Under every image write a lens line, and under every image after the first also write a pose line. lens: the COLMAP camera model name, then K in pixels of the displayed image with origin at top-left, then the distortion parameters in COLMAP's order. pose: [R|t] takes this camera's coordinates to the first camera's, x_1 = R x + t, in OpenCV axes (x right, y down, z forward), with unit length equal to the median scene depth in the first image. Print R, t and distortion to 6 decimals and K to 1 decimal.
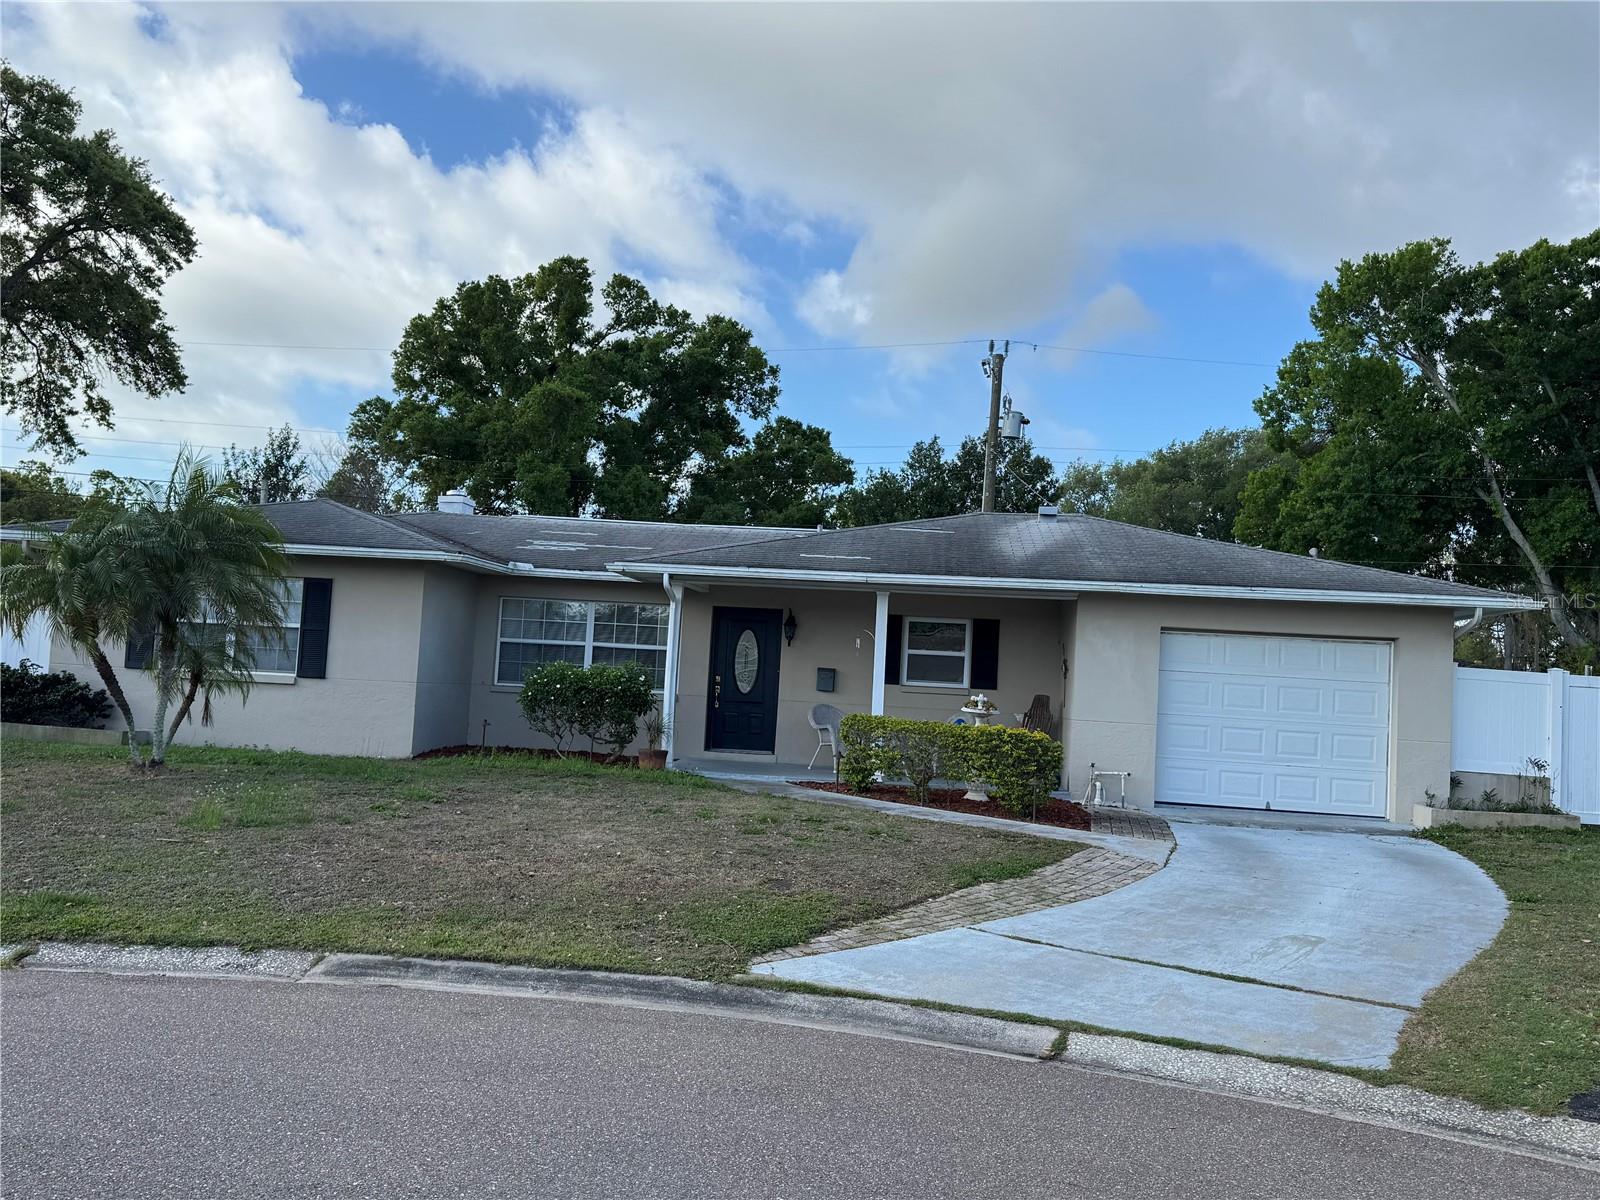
lens RADIAL K [[1409.5, 0, 803.0], [0, 1409.5, 599.1], [0, 0, 1]] dist [0.173179, -0.370941]
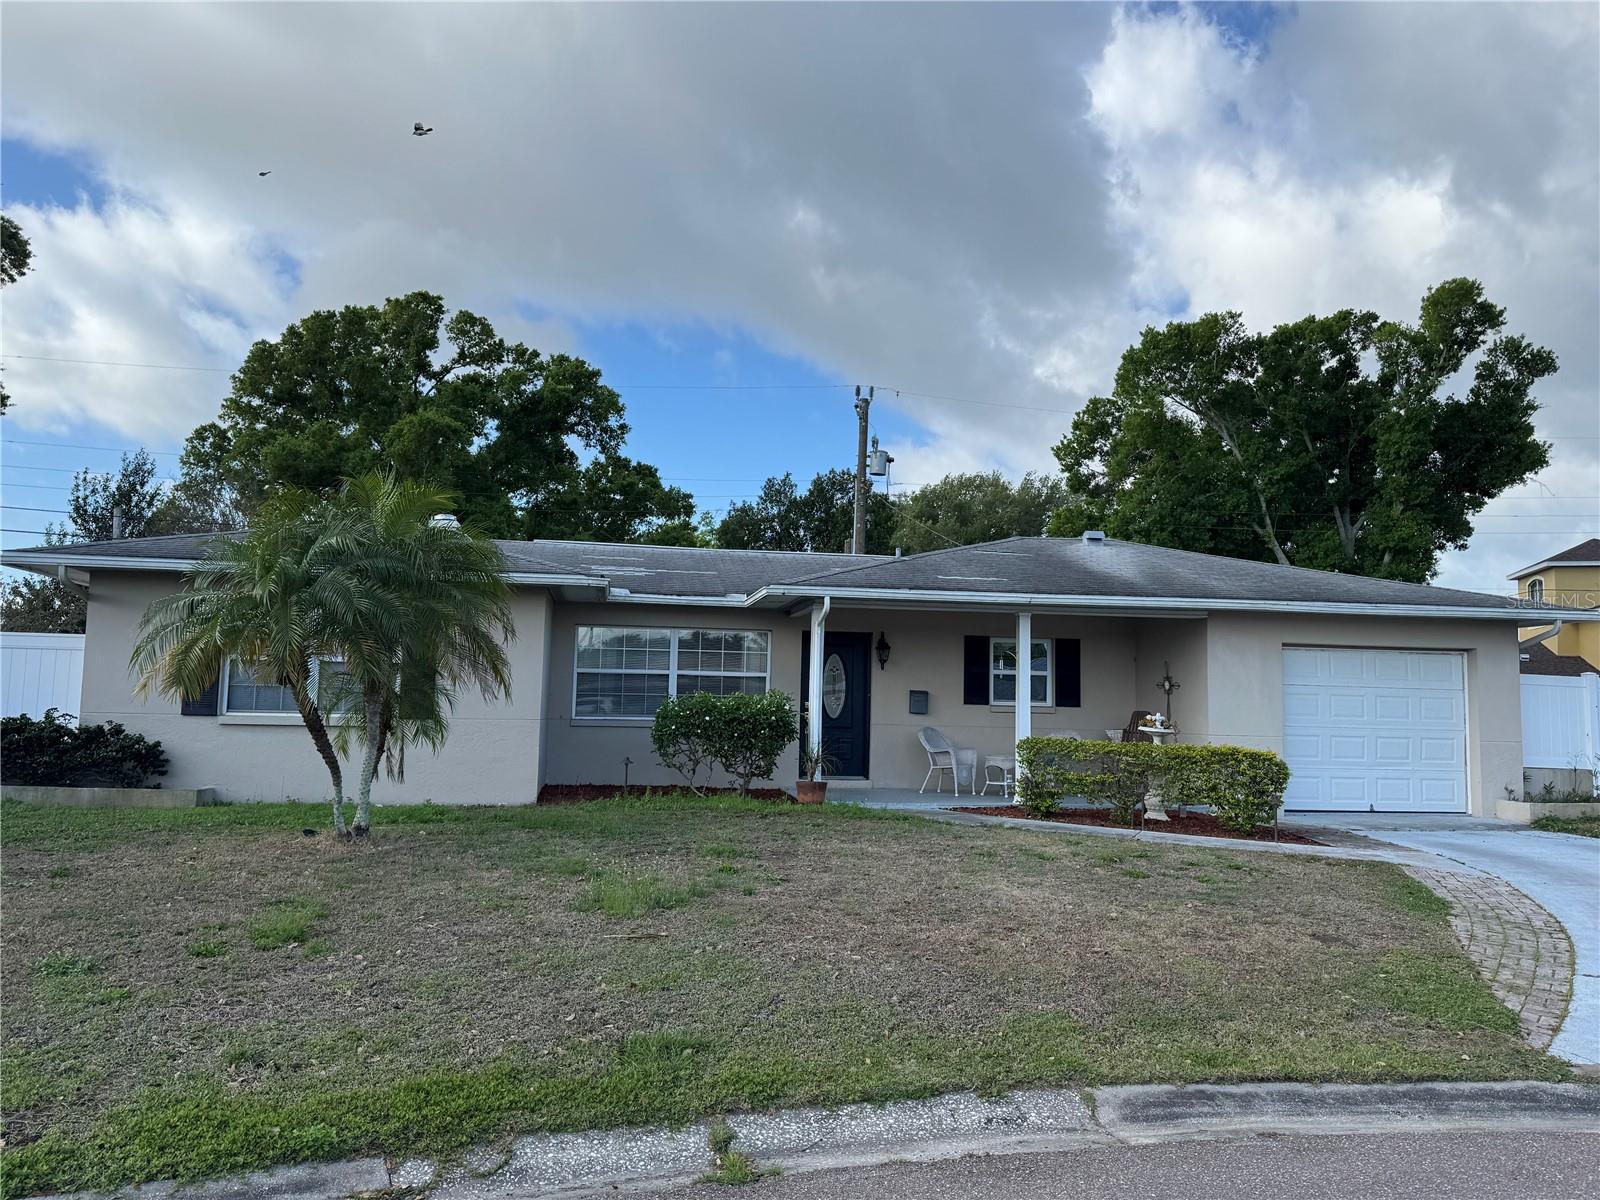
lens RADIAL K [[1234.3, 0, 816.9], [0, 1234.3, 598.4], [0, 0, 1]] dist [0.127771, -0.188507]
pose [[0.967053, -0.010650, 0.254354, -0.274479], [0.015827, 0.999707, -0.018315, -0.001603], [-0.254084, 0.021737, 0.966938, 0.165576]]
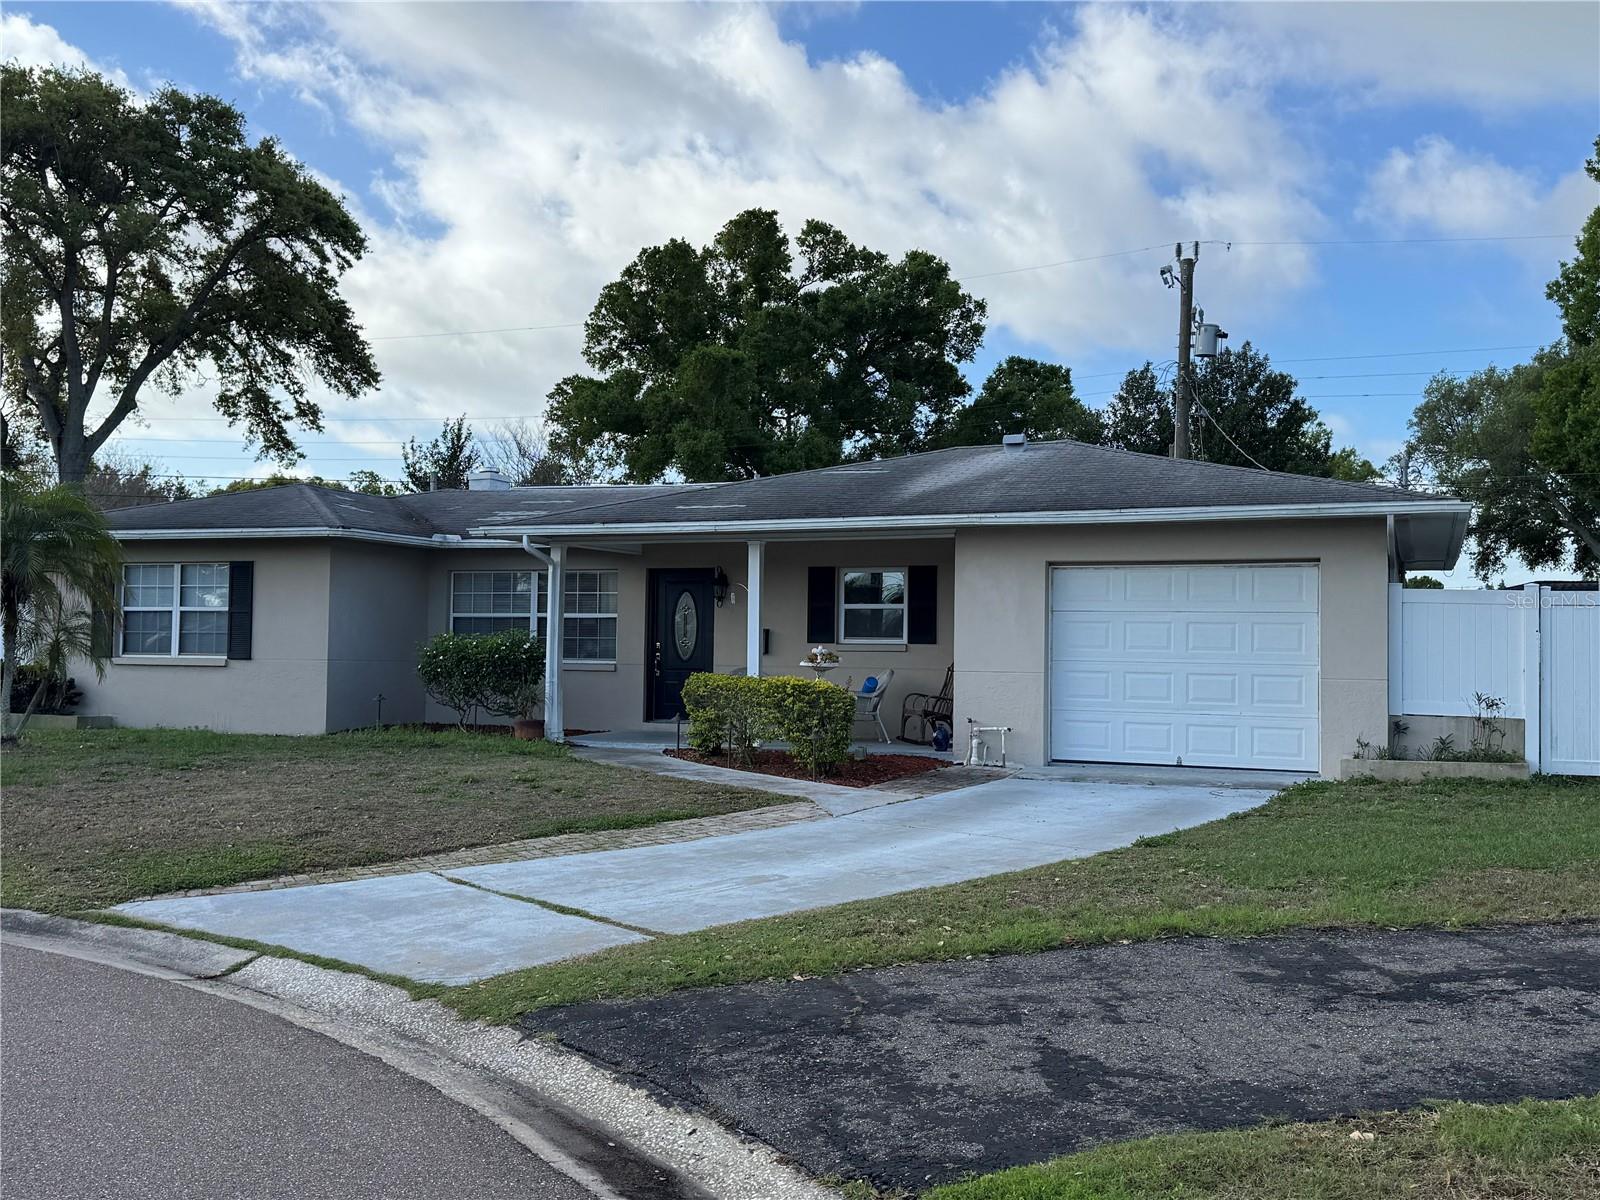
lens RADIAL K [[1582.5, 0, 793.7], [0, 1582.5, 599.8], [0, 0, 1]] dist [0.179109, -0.401264]
pose [[0.958536, -0.050584, -0.280447, 0.327720], [0.054197, 0.998517, 0.005137, 0.025826], [0.279771, -0.020123, 0.959856, 0.011043]]
